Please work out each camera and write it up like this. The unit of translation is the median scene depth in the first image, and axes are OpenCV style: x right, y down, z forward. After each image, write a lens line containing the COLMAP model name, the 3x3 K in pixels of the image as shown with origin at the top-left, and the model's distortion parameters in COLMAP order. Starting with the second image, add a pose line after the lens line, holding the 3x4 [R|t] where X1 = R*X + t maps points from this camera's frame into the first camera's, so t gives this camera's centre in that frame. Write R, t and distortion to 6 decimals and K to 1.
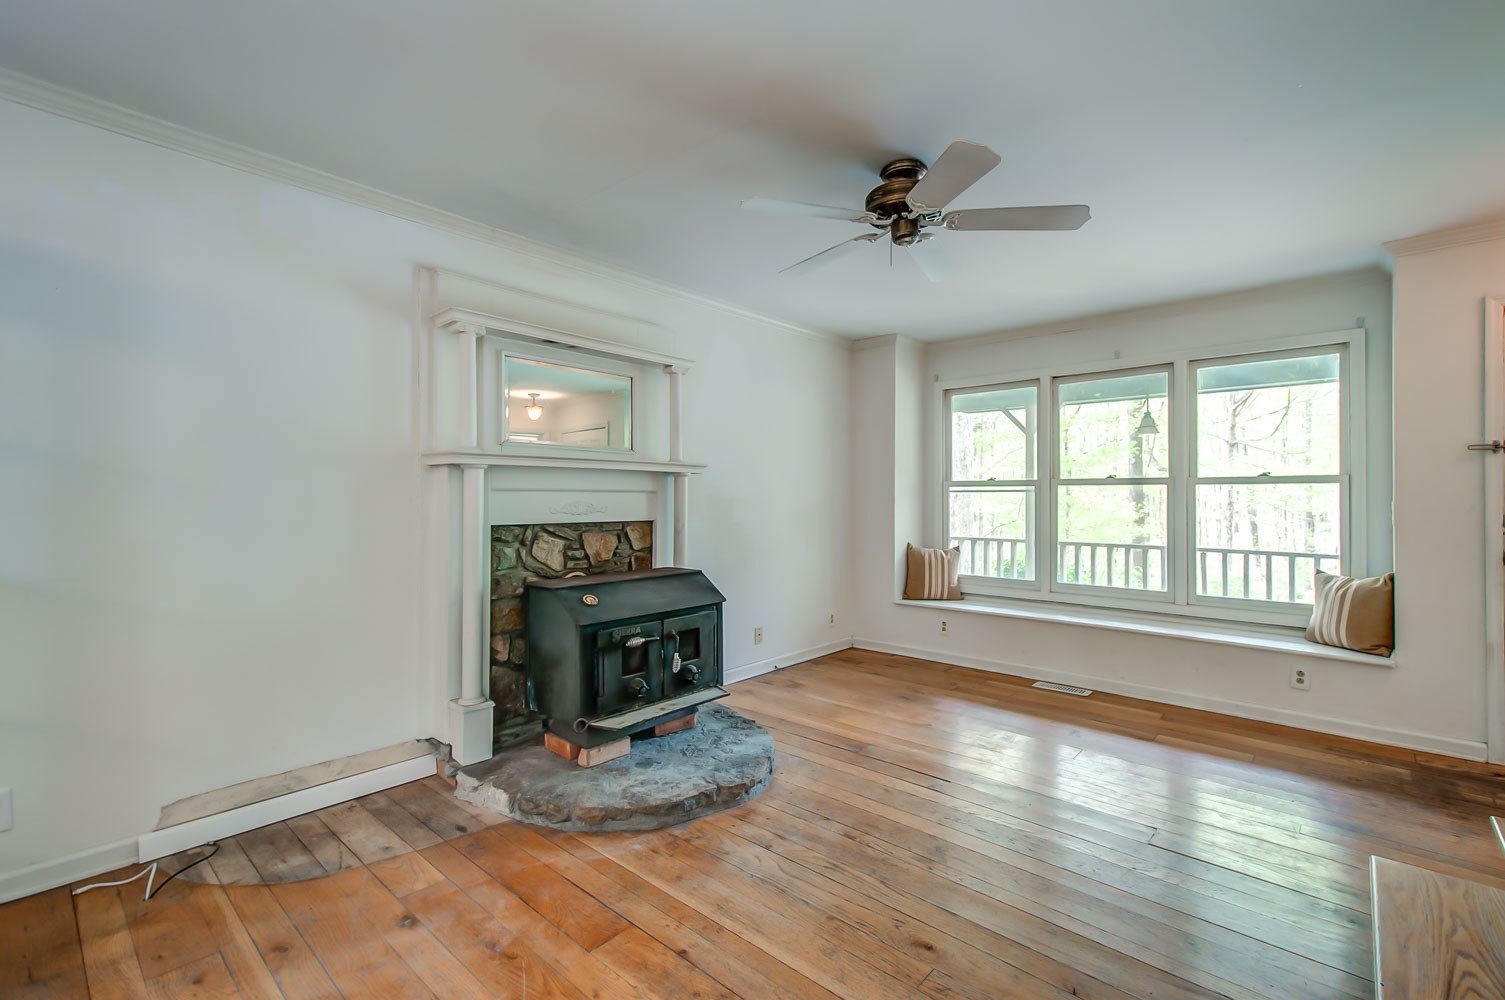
lens RADIAL K [[657.5, 0, 797.1], [0, 657.5, 492.0], [0, 0, 1]] dist [0.010075, 0.000184]
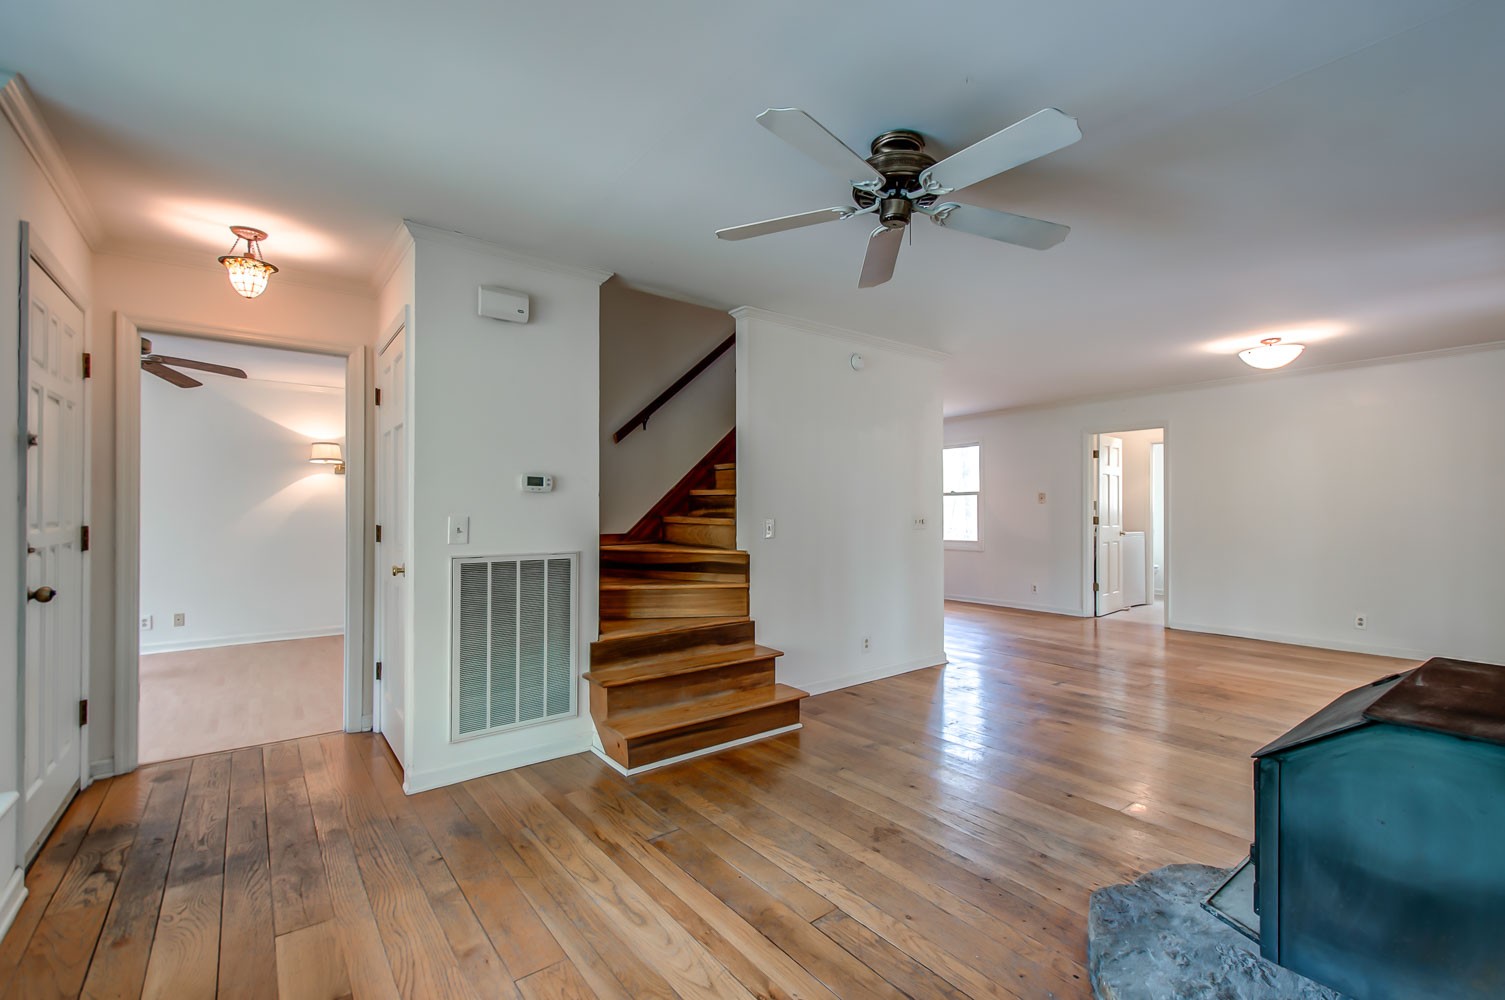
lens RADIAL K [[658.0, 0, 800.4], [0, 658.0, 505.3], [0, 0, 1]] dist [0.019605, -0.005987]
pose [[-0.984680, -0.002662, 0.174349, 0.097227], [-0.004256, 0.999952, -0.008770, 0.003282], [-0.174317, -0.009377, -0.984645, 1.358538]]
